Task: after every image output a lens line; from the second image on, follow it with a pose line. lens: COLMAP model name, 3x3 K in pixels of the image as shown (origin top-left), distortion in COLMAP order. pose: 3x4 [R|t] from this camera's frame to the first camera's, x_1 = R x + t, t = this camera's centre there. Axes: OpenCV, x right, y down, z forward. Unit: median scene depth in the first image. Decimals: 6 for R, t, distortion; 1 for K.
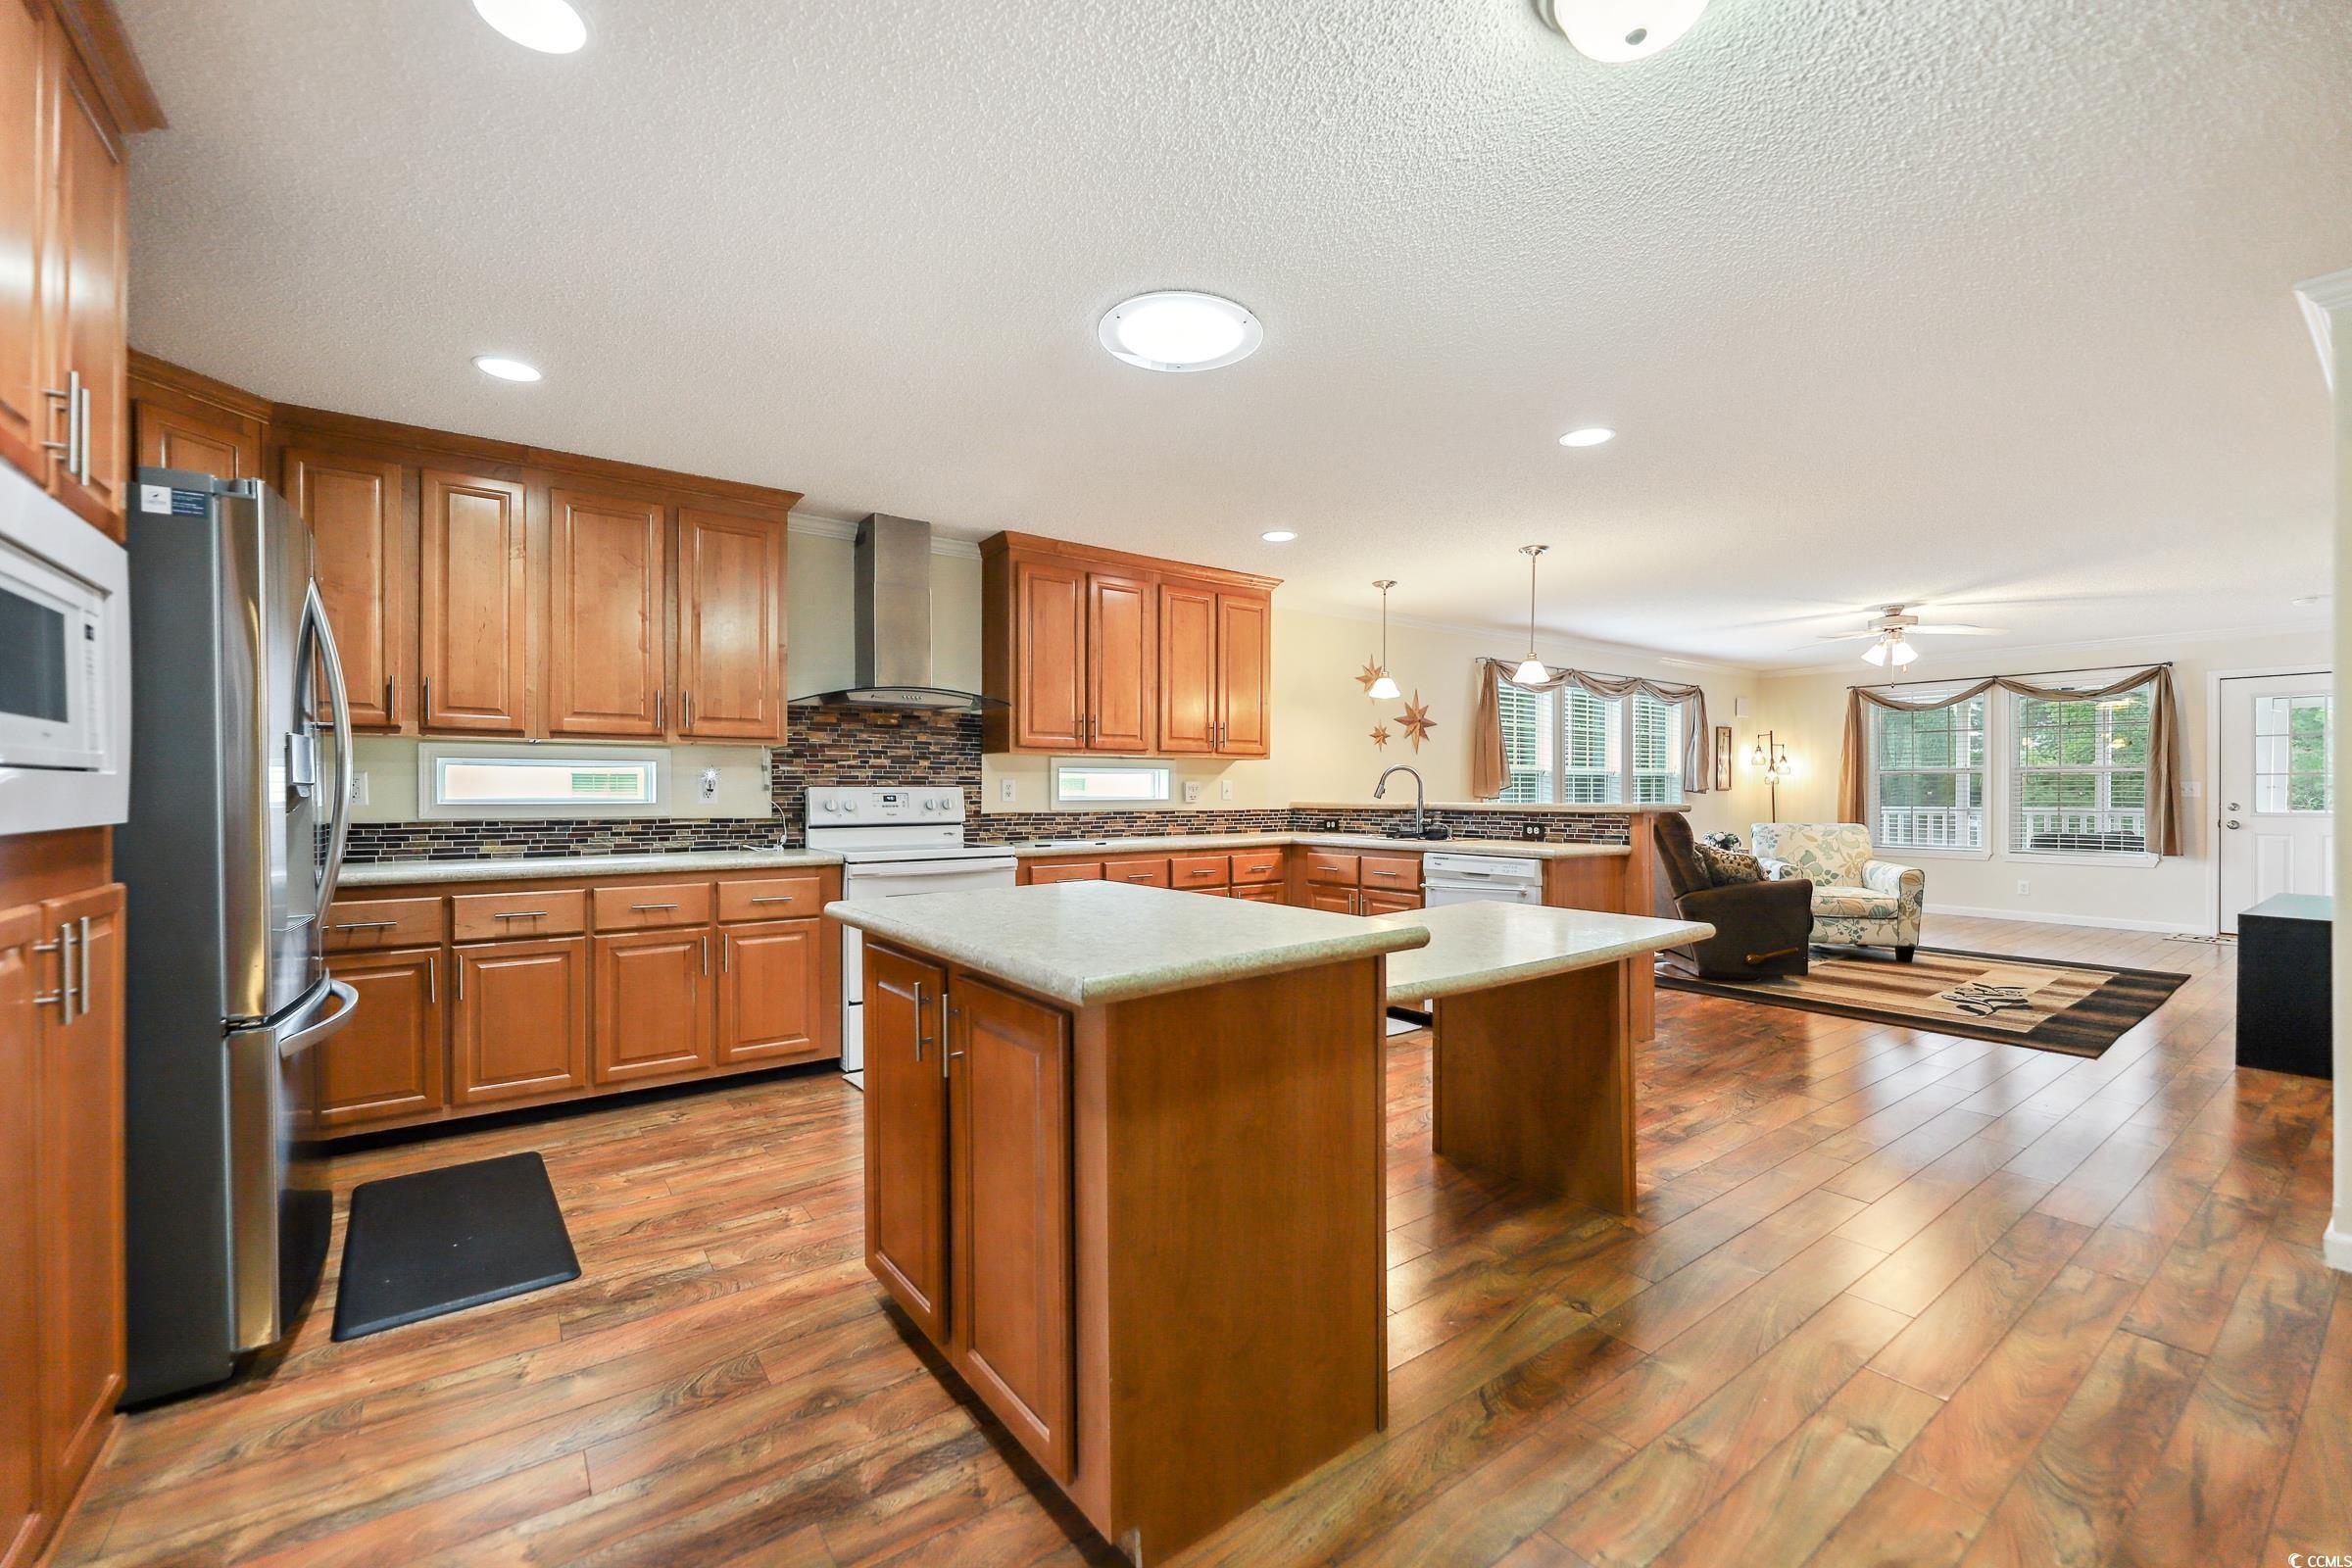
lens RADIAL K [[959.1, 0, 1176.0], [0, 959.1, 784.0], [0, 0, 1]] dist [0.001121, -0.003317]
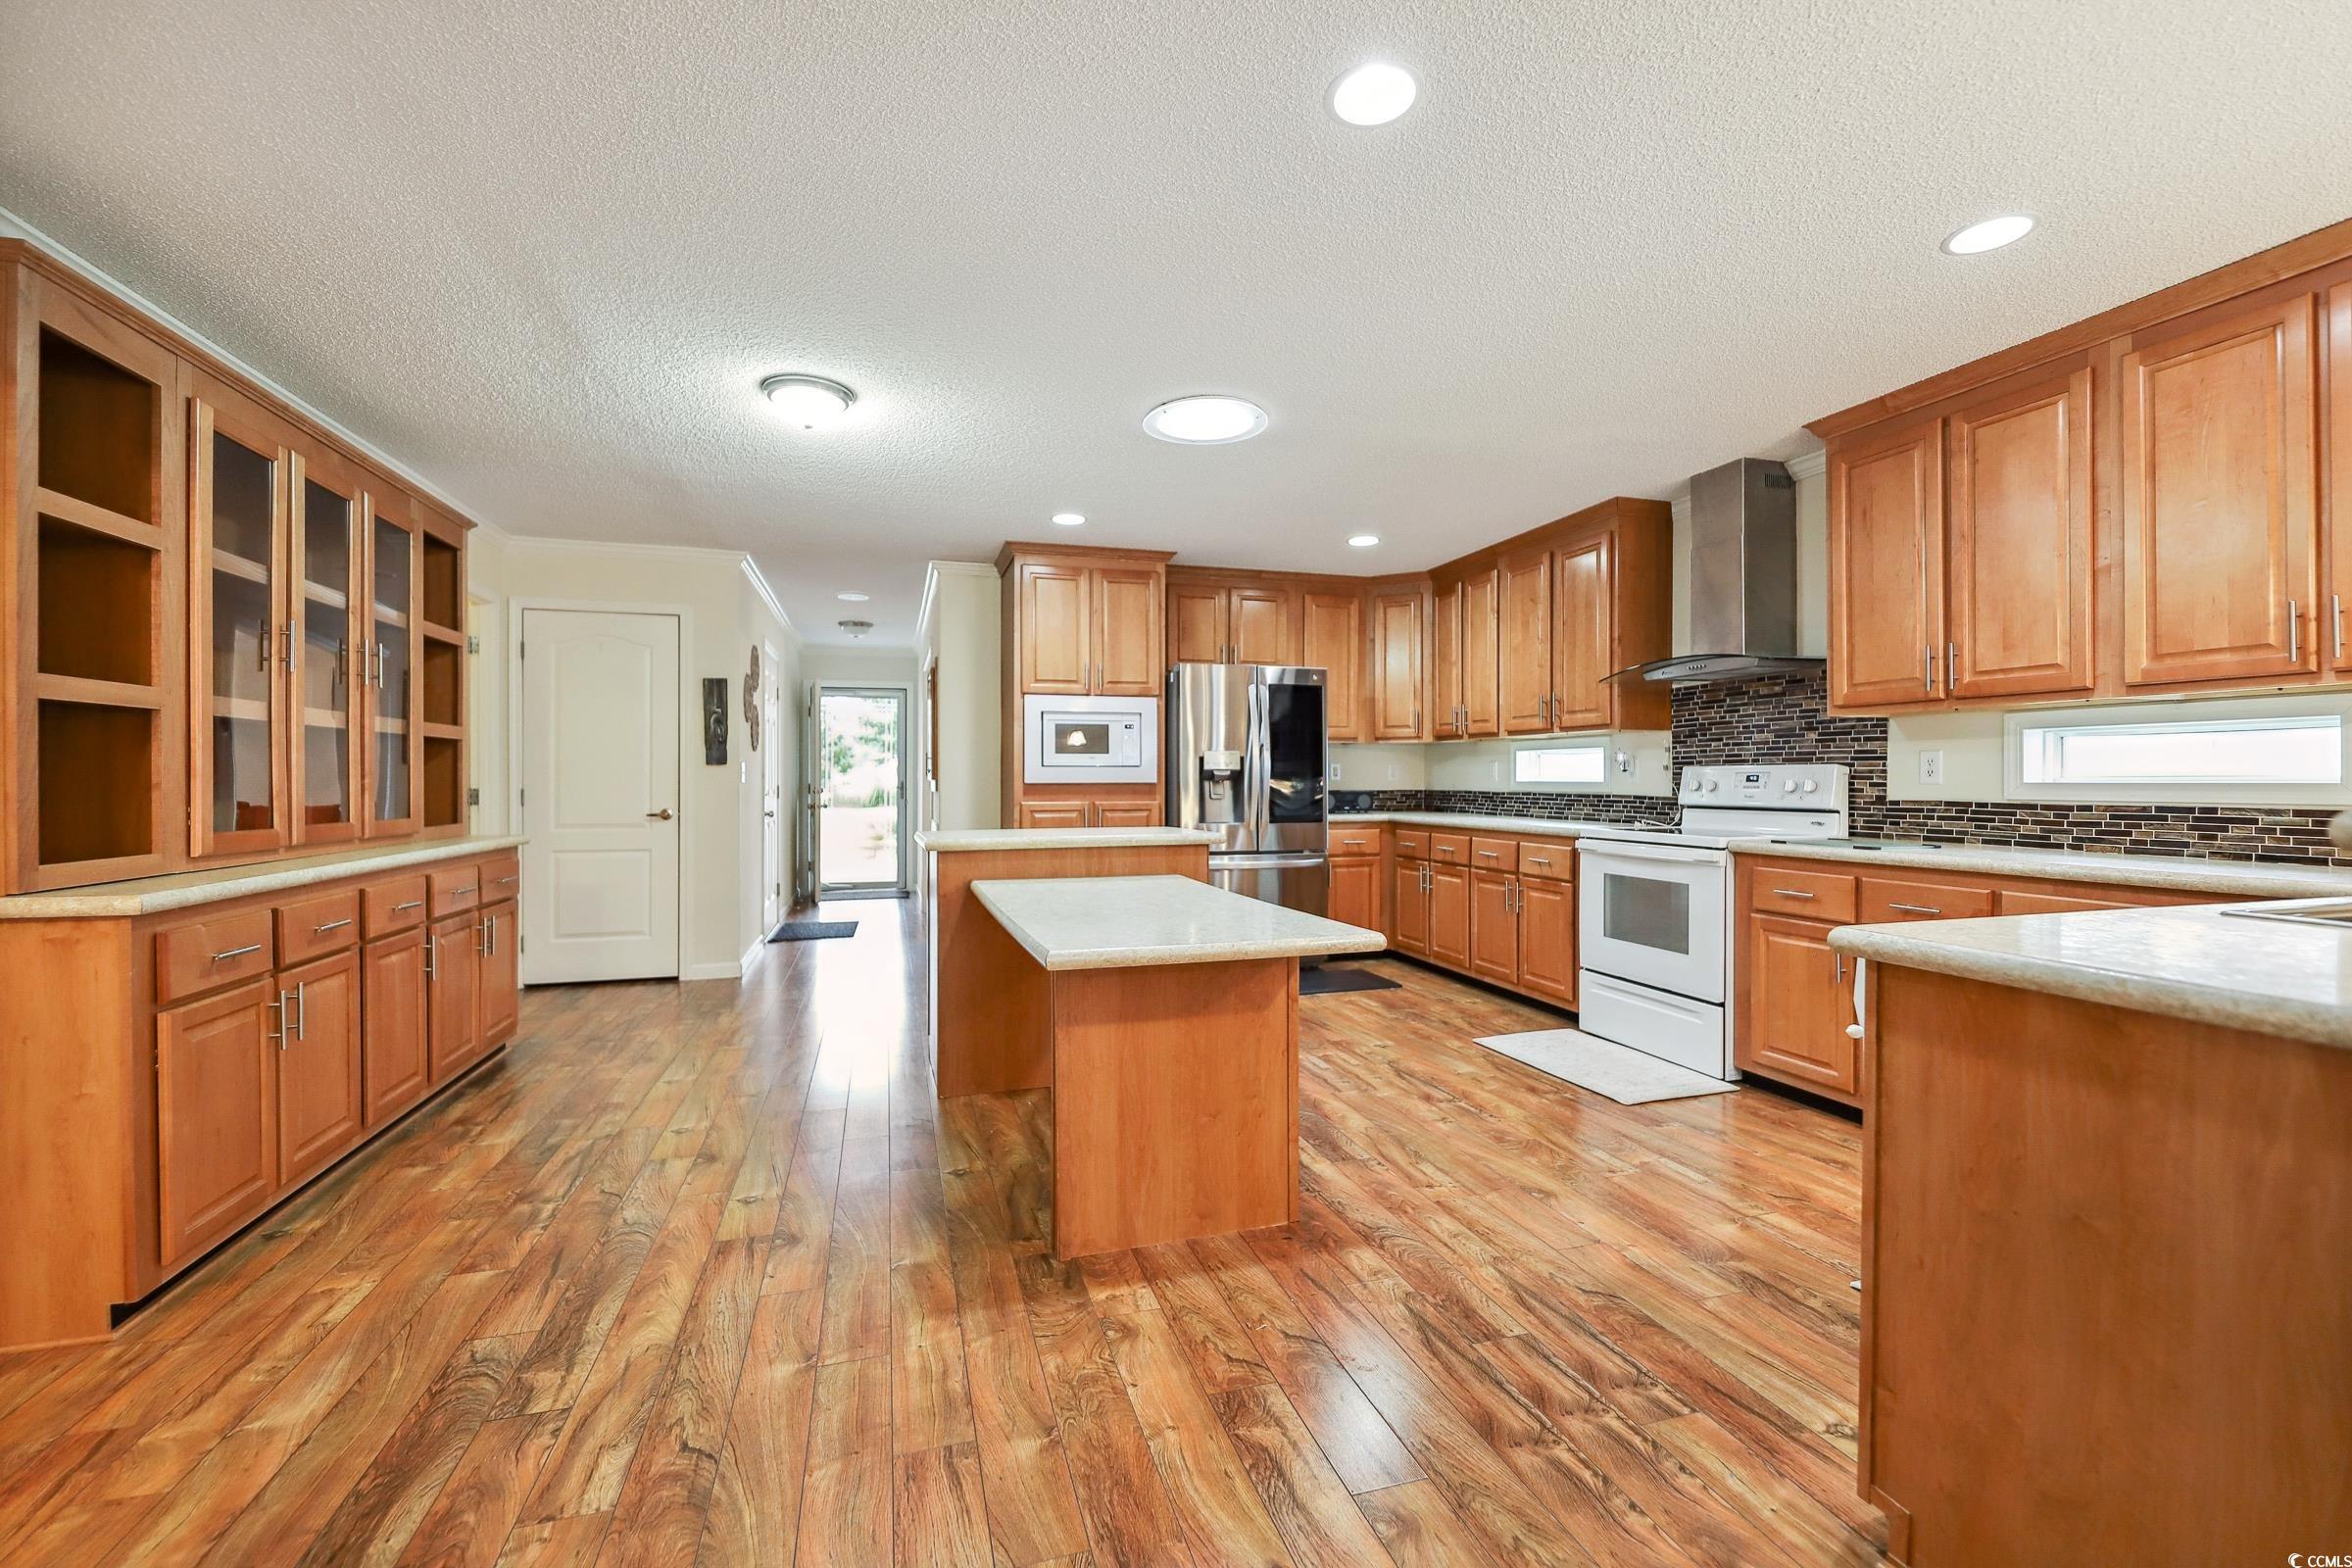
lens RADIAL K [[965.2, 0, 1180.4], [0, 965.2, 774.2], [0, 0, 1]] dist [0.001339, -0.003442]
pose [[-0.330765, -0.003214, -0.943708, 0.621899], [0.008851, 0.999940, -0.006508, 0.010604], [0.943672, -0.010506, -0.330717, 0.691665]]
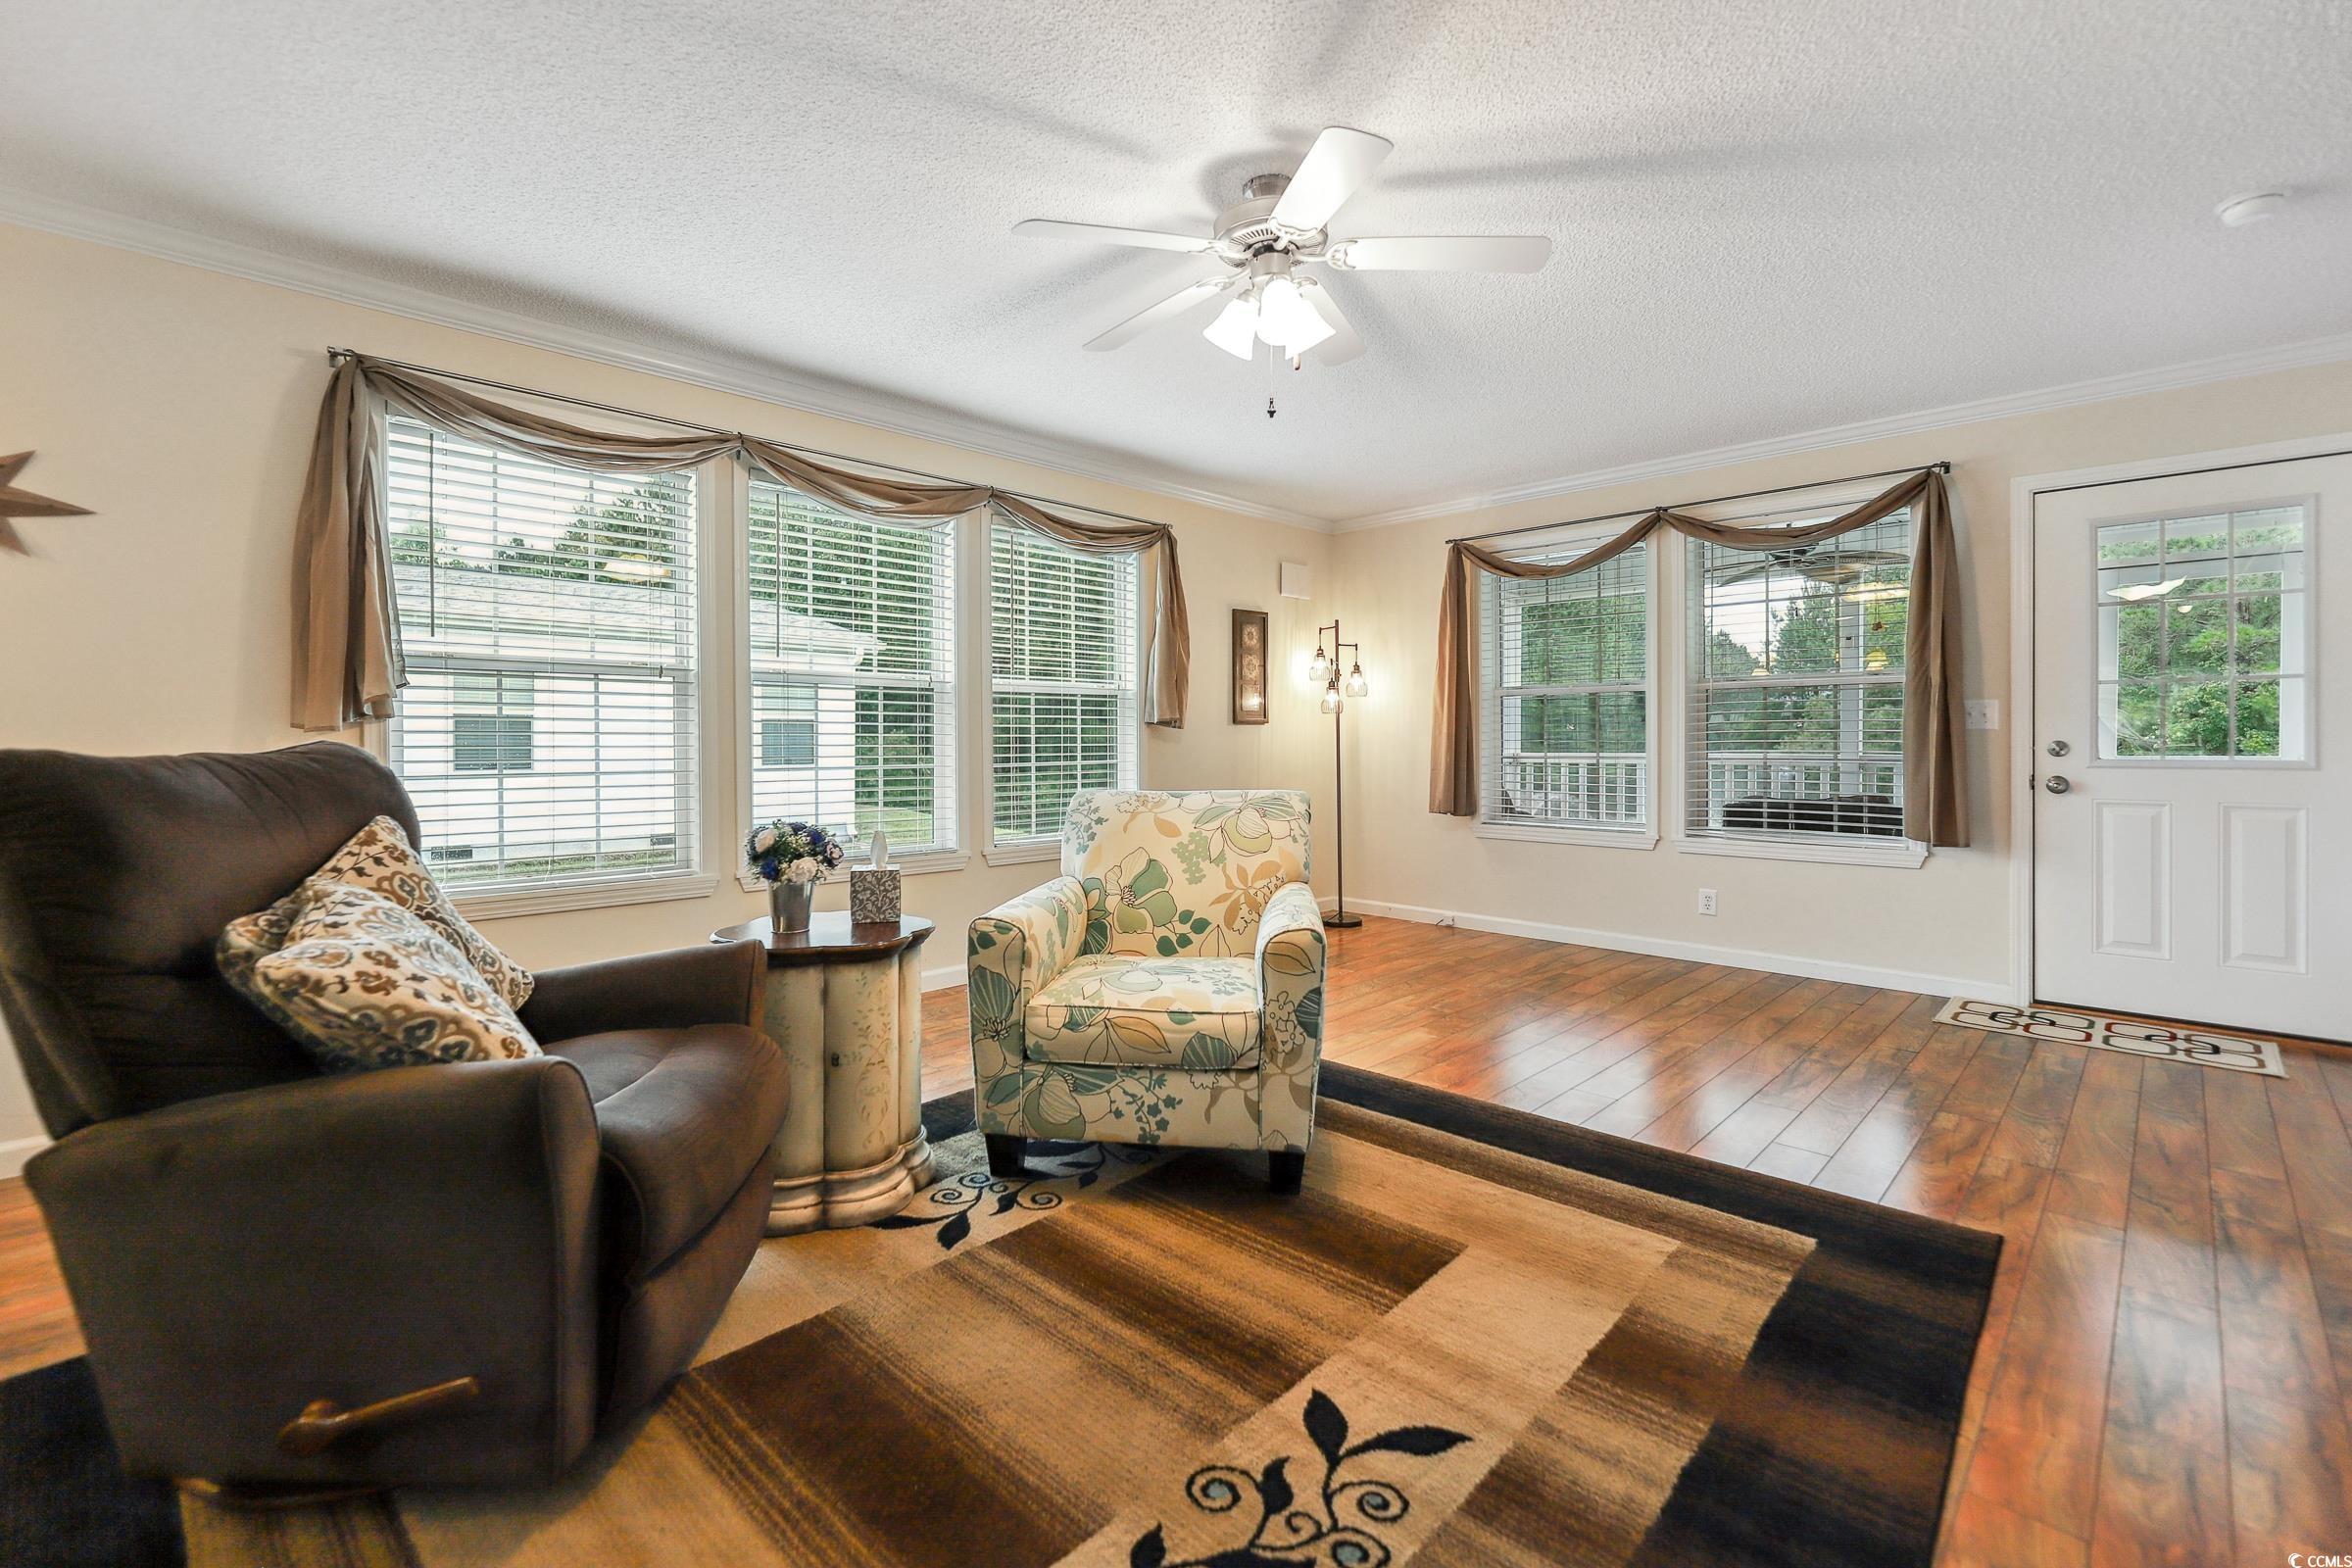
lens RADIAL K [[1021.0, 0, 1173.6], [0, 1021.0, 727.8], [0, 0, 1]] dist [0.001299, -0.000185]
pose [[0.987577, 0.000532, 0.157137, 0.801286], [0.000198, 0.999989, -0.004626, 0.021821], [-0.157138, 0.004600, 0.987566, 0.771626]]
